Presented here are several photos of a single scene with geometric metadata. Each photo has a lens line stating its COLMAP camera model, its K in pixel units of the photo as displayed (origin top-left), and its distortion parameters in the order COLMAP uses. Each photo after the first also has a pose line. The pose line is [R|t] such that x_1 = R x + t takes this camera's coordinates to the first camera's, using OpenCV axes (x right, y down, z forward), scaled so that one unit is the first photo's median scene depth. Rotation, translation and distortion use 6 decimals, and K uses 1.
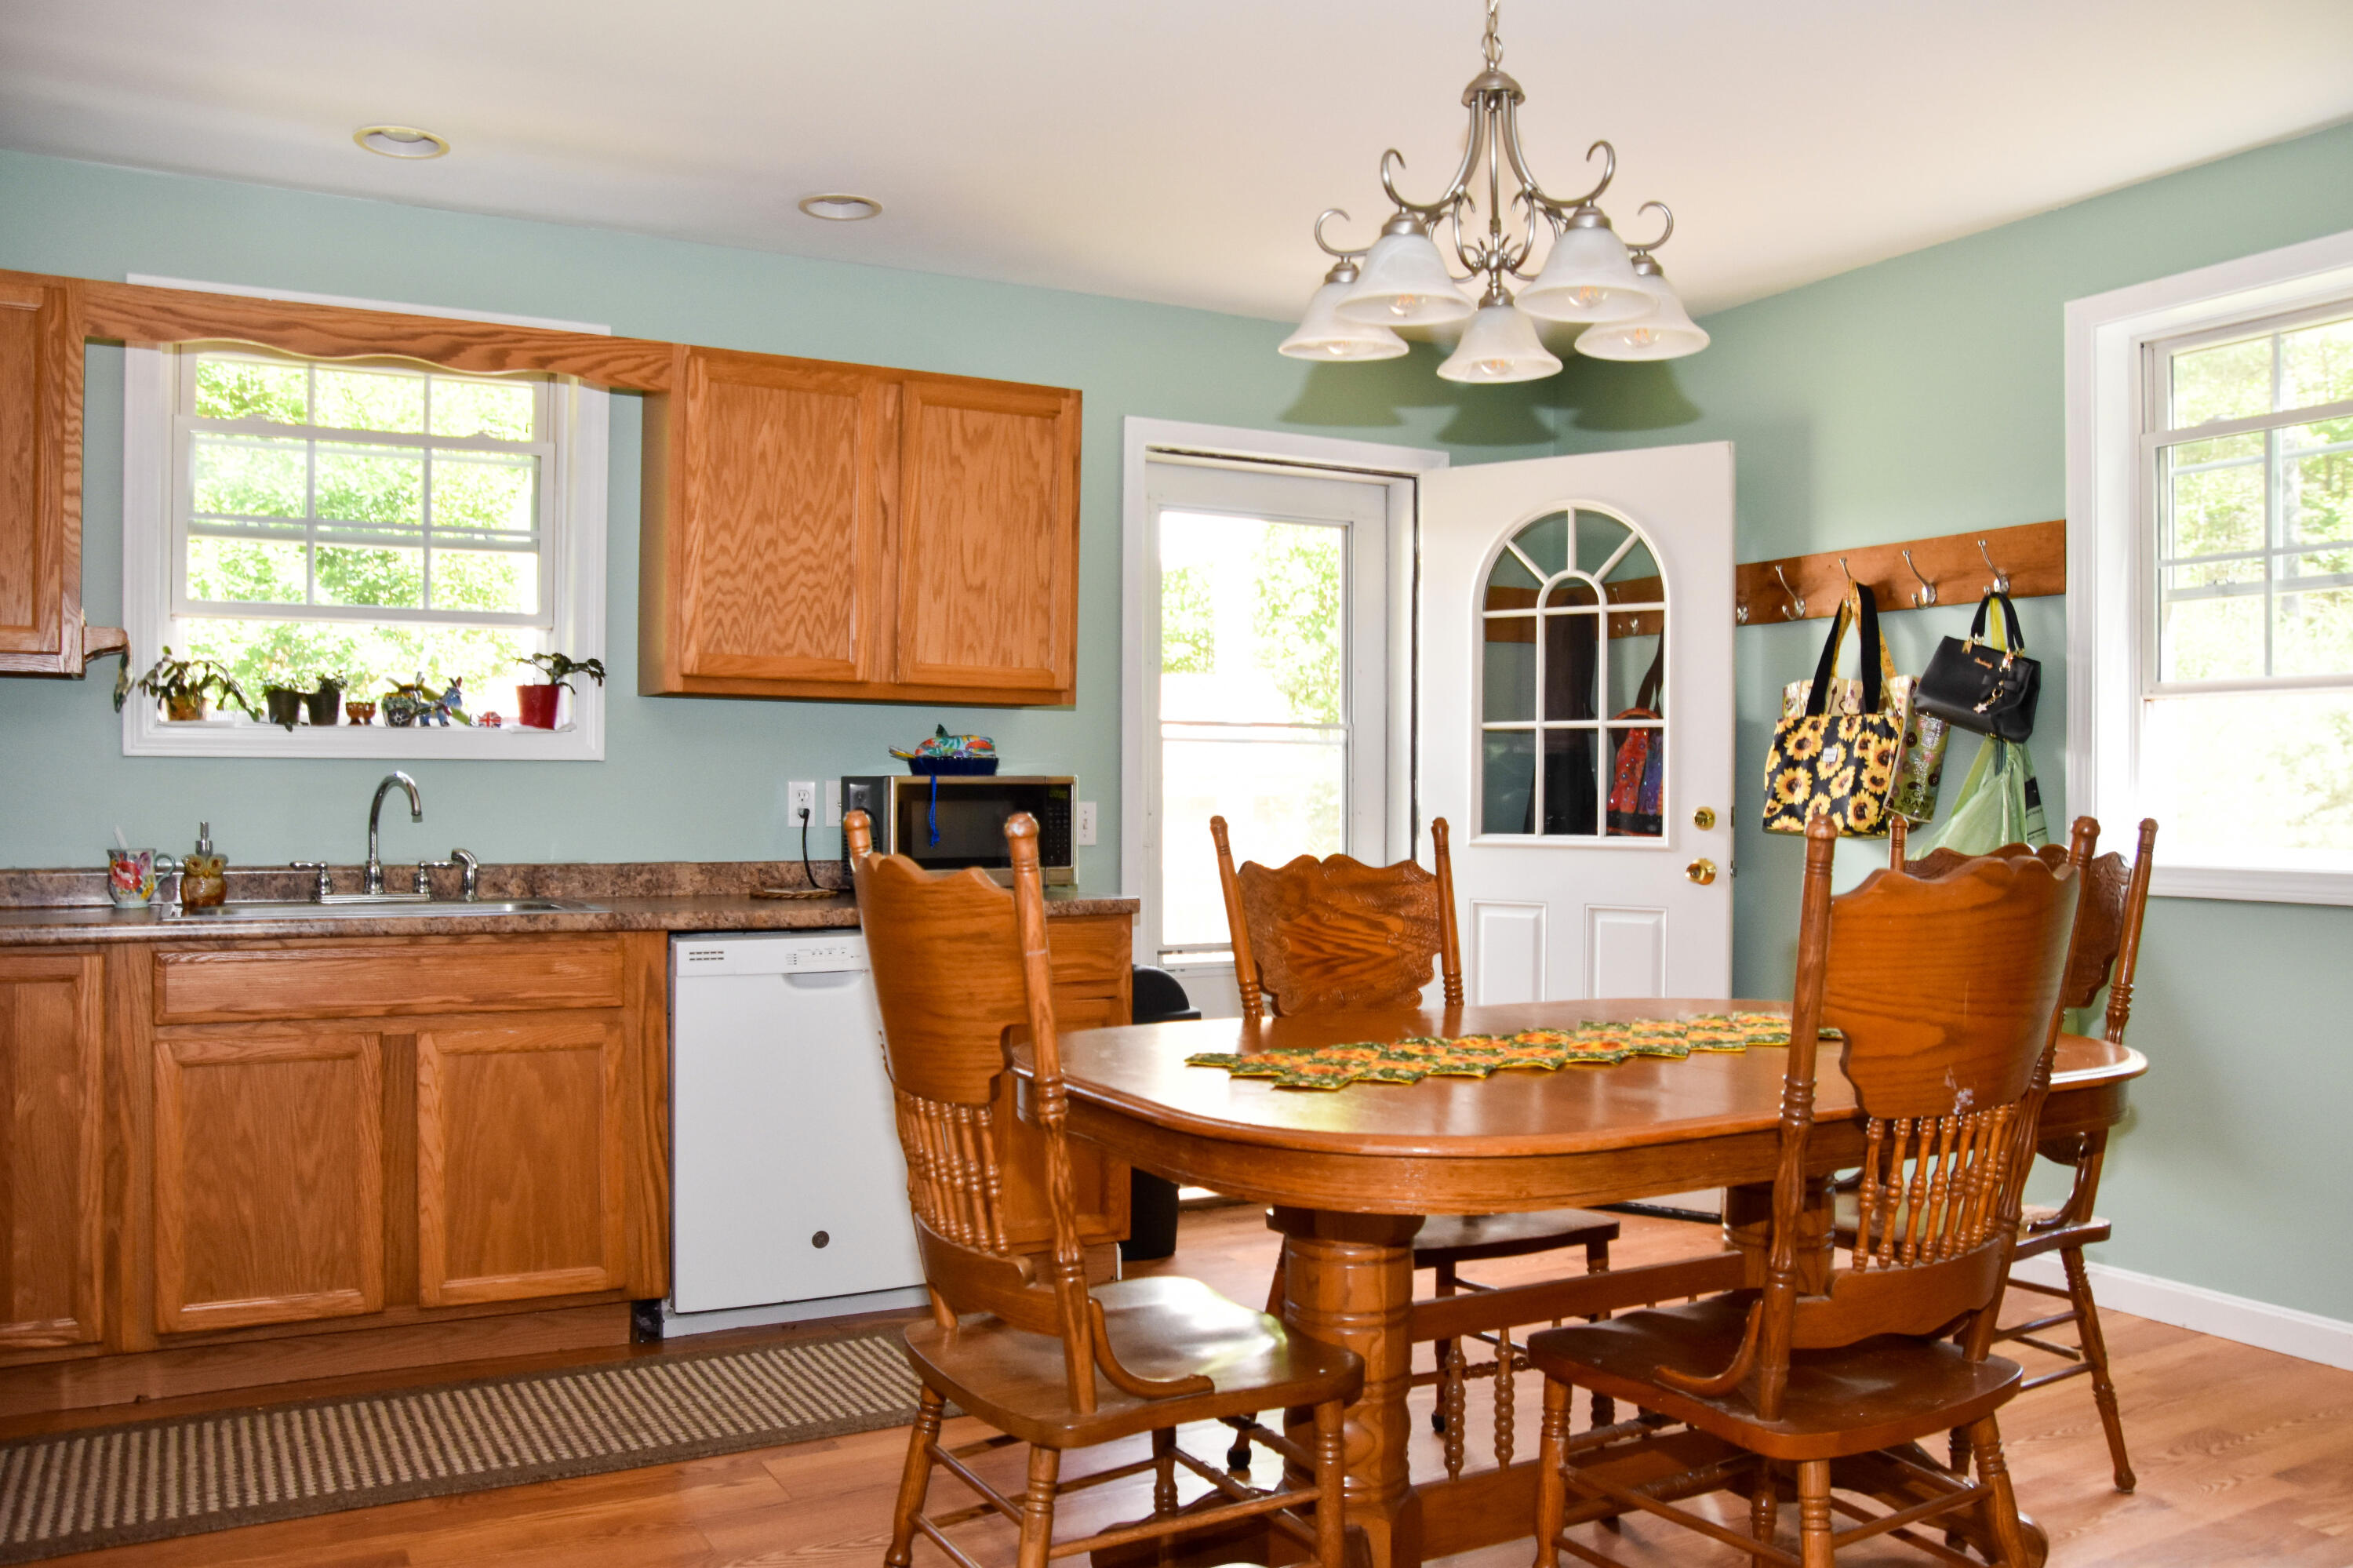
lens RADIAL K [[1897.6, 0, 1181.8], [0, 1897.6, 793.1], [0, 0, 1]] dist [-0.116297, 0.081624]
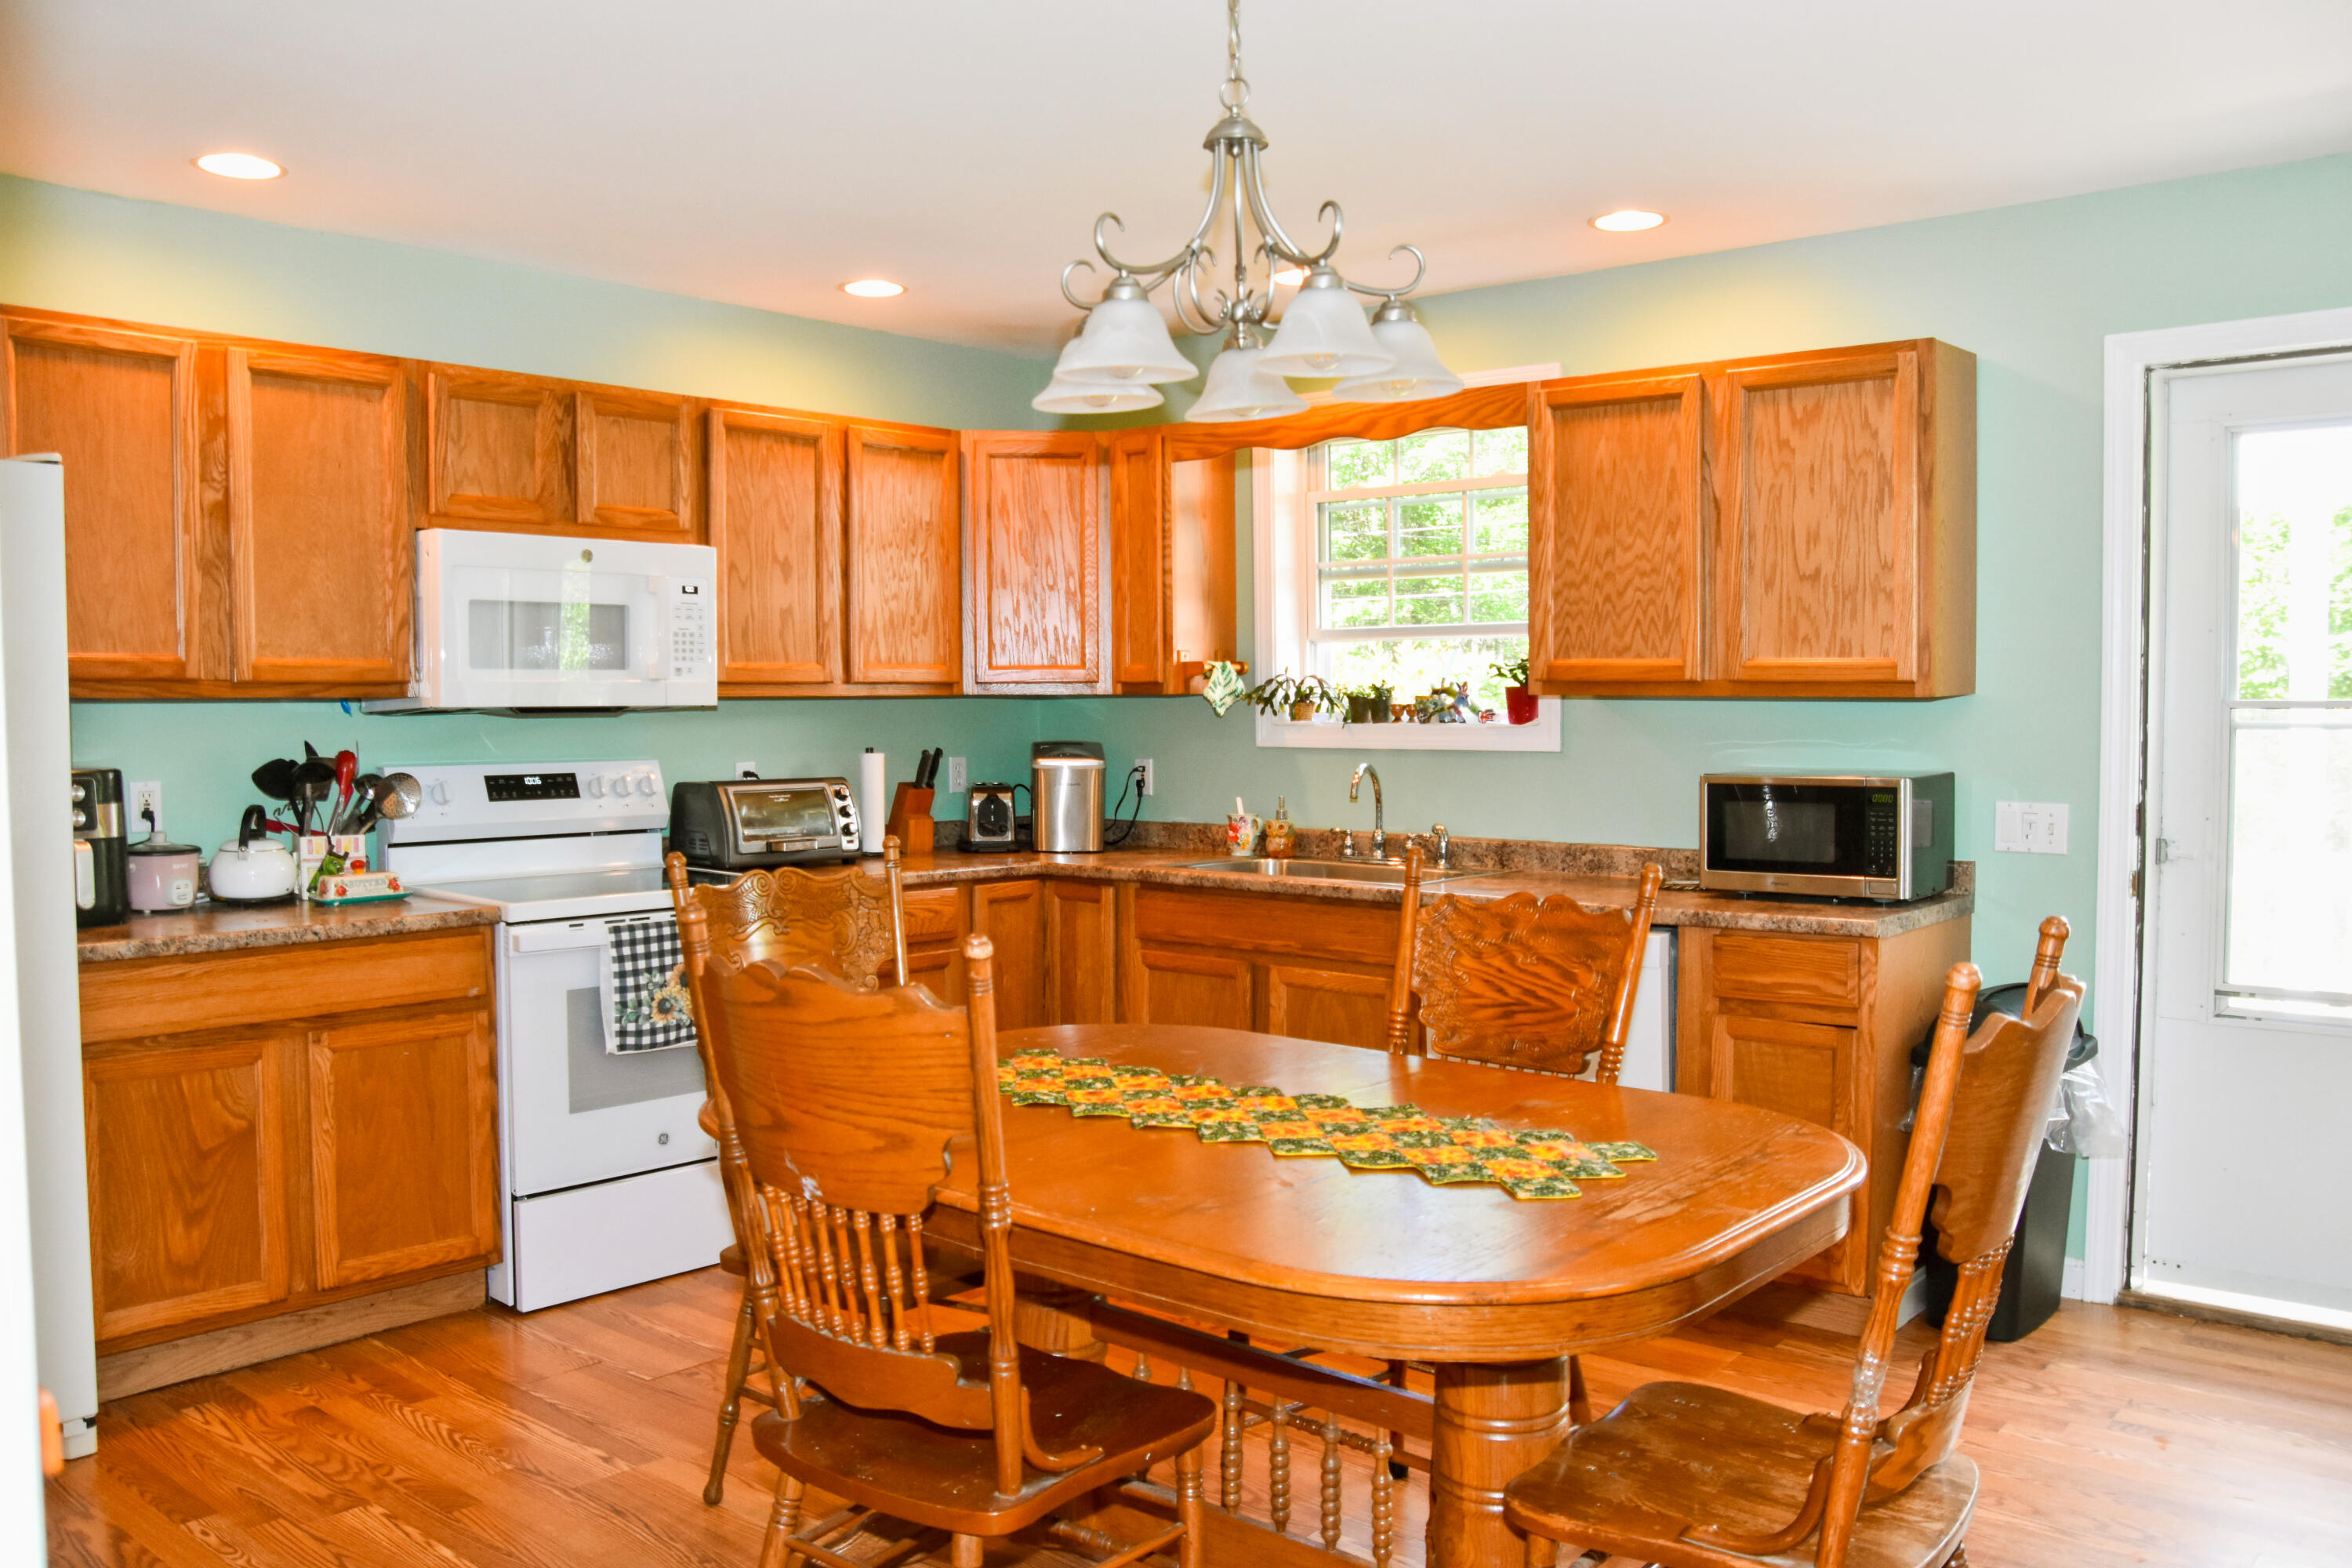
lens RADIAL K [[1896.7, 0, 1174.5], [0, 1896.7, 772.4], [0, 0, 1]] dist [-0.116297, 0.081624]
pose [[0.352490, 0.031487, -0.935286, 0.685062], [0.003813, 0.999377, 0.035082, -0.046958], [0.935808, -0.015932, 0.352151, 0.393452]]
